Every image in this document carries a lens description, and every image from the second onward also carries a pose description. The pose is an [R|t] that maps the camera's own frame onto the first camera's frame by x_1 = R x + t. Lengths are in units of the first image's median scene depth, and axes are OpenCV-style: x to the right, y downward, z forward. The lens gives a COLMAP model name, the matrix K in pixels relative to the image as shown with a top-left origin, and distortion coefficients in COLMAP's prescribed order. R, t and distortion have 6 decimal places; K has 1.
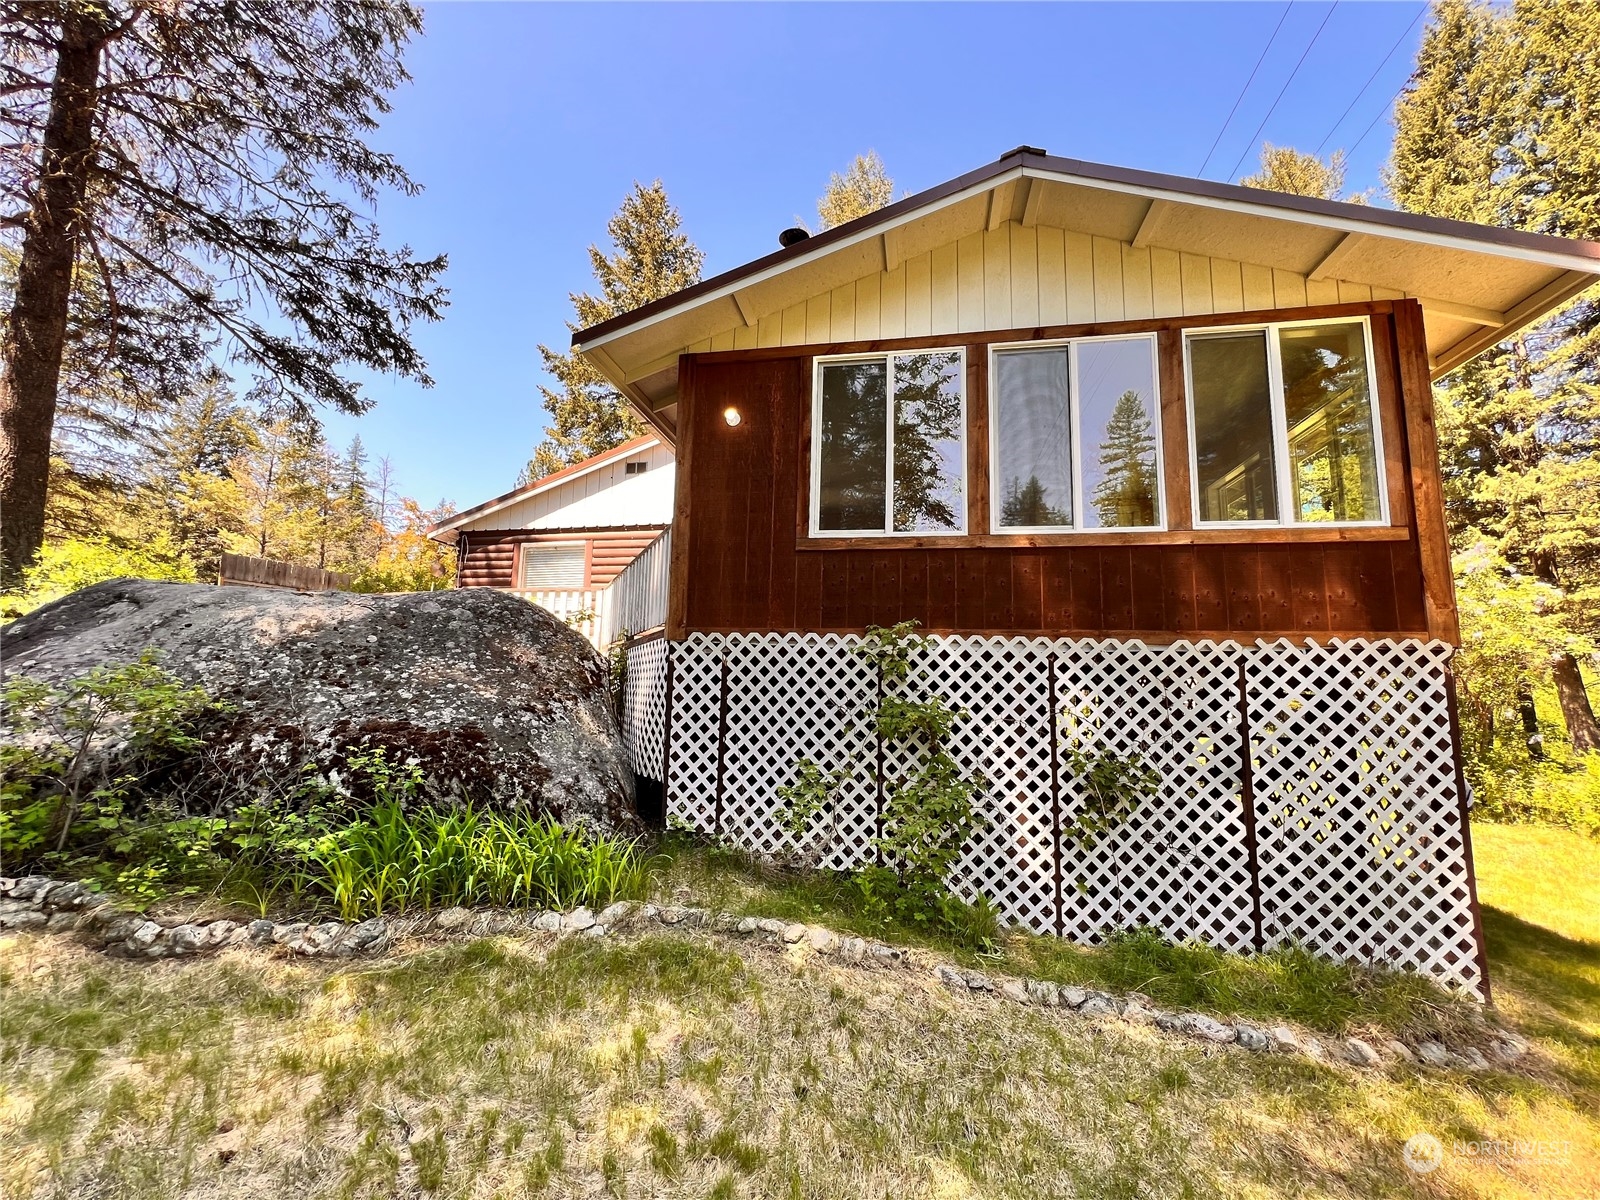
lens RADIAL K [[639.9, 0, 804.2], [0, 639.9, 603.3], [0, 0, 1]] dist [-0.000793, -0.000295]
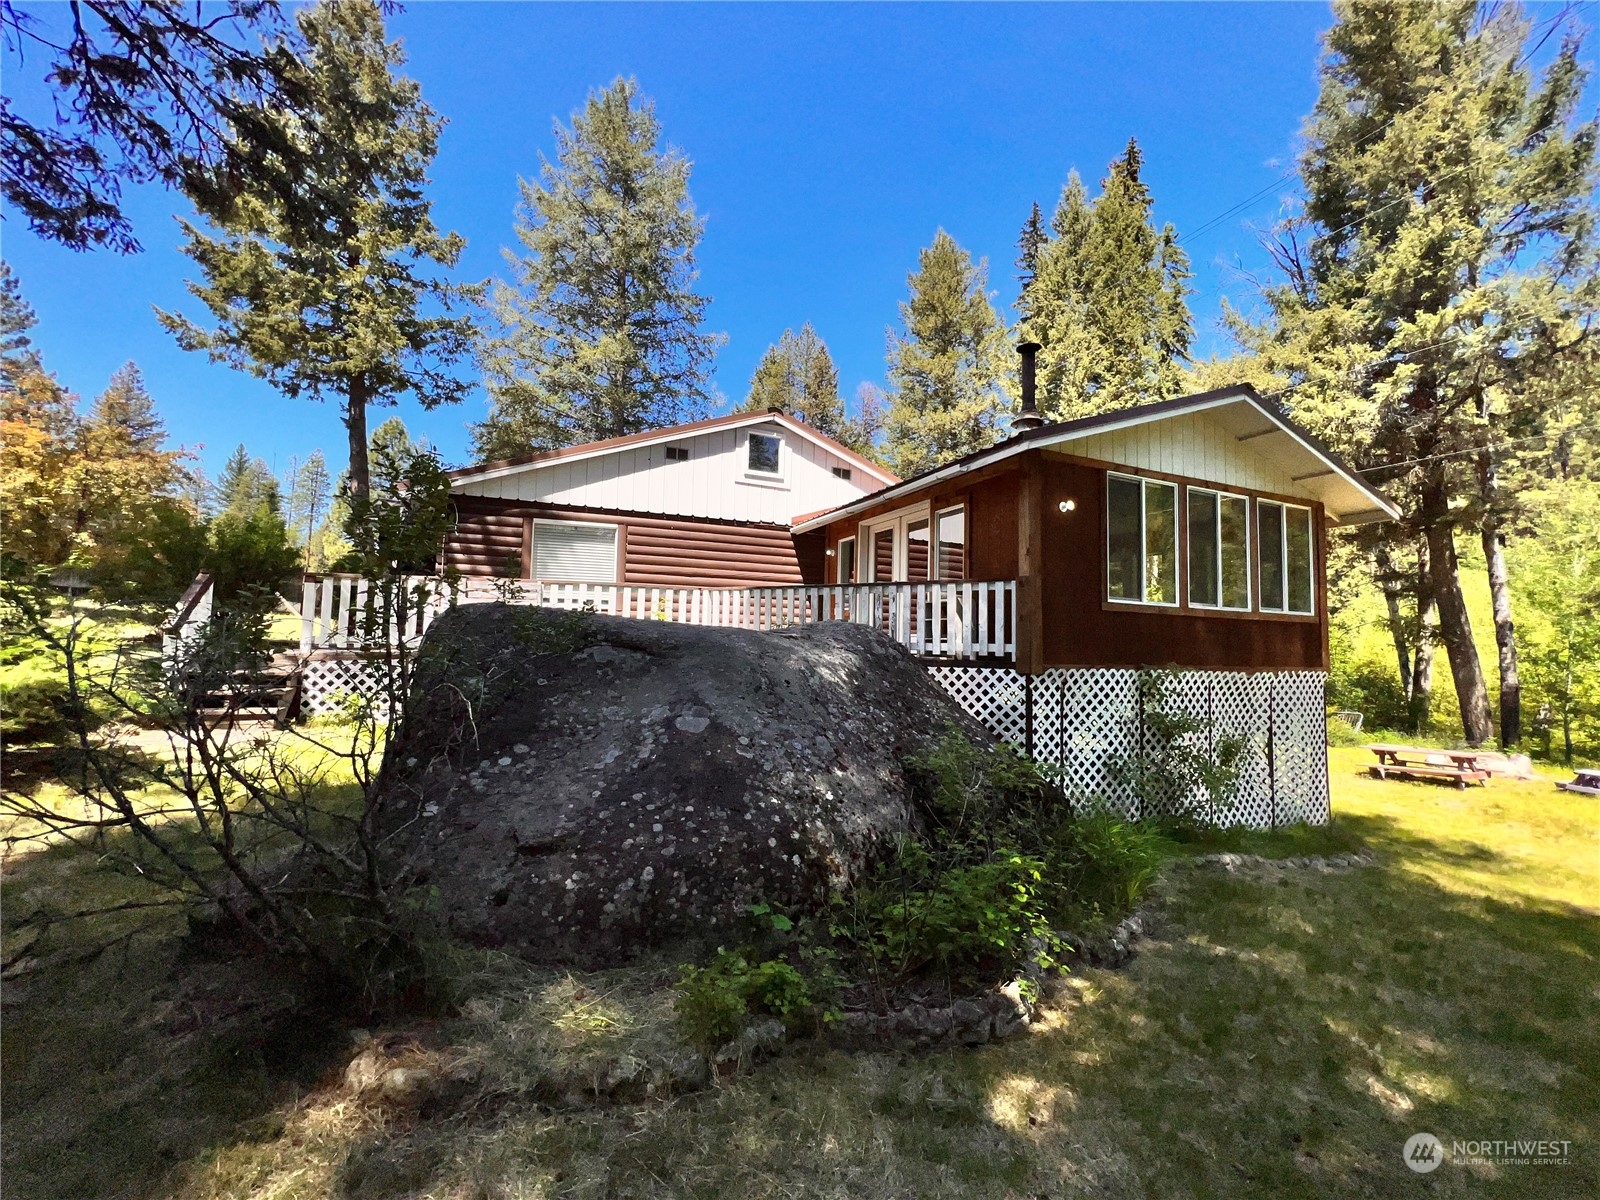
lens RADIAL K [[639.9, 0, 801.6], [0, 639.9, 600.0], [0, 0, 1]] dist [-0.000793, -0.000295]
pose [[0.826135, 0.036545, 0.562286, -1.324568], [-0.078922, 0.995562, 0.051251, -0.121709], [-0.557918, -0.086717, 0.825353, 0.189403]]
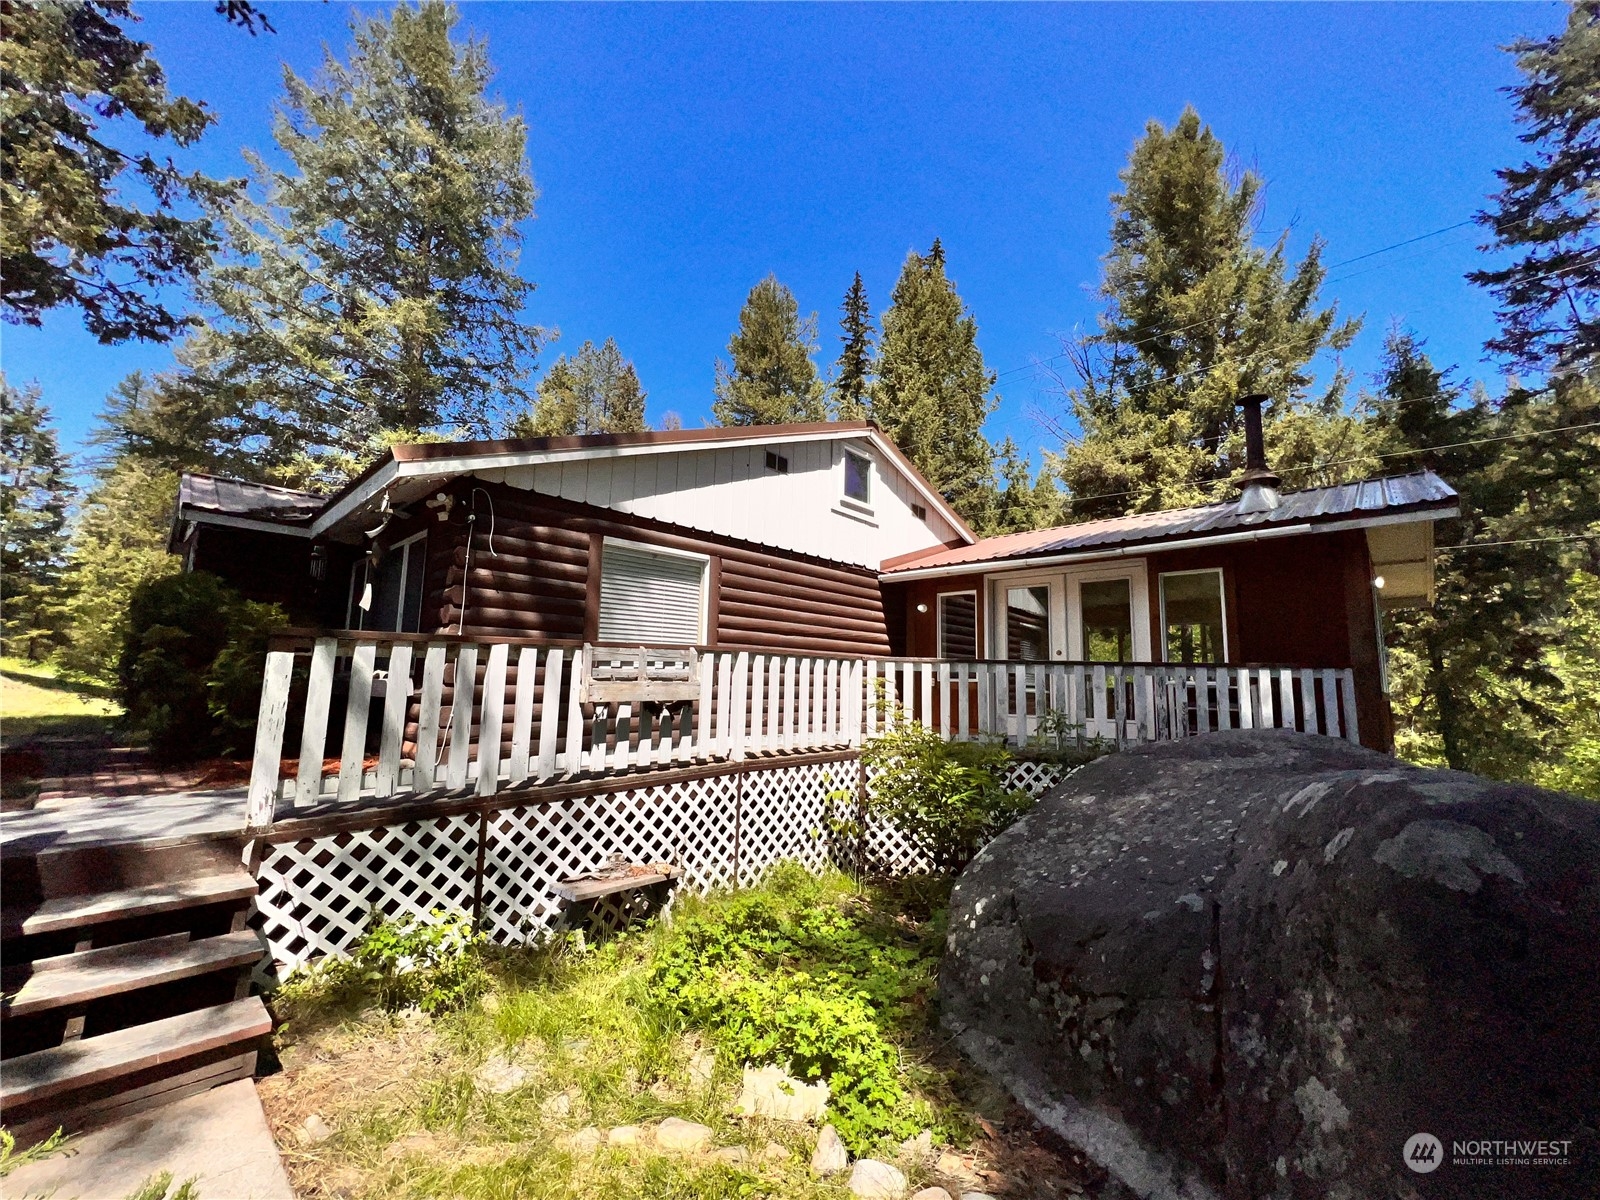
lens RADIAL K [[639.9, 0, 802.7], [0, 639.9, 600.4], [0, 0, 1]] dist [-0.000793, -0.000295]
pose [[0.540669, 0.104337, 0.834740, -1.663719], [-0.120787, 0.991625, -0.045712, -0.079930], [-0.832519, -0.076111, 0.548743, 1.230734]]
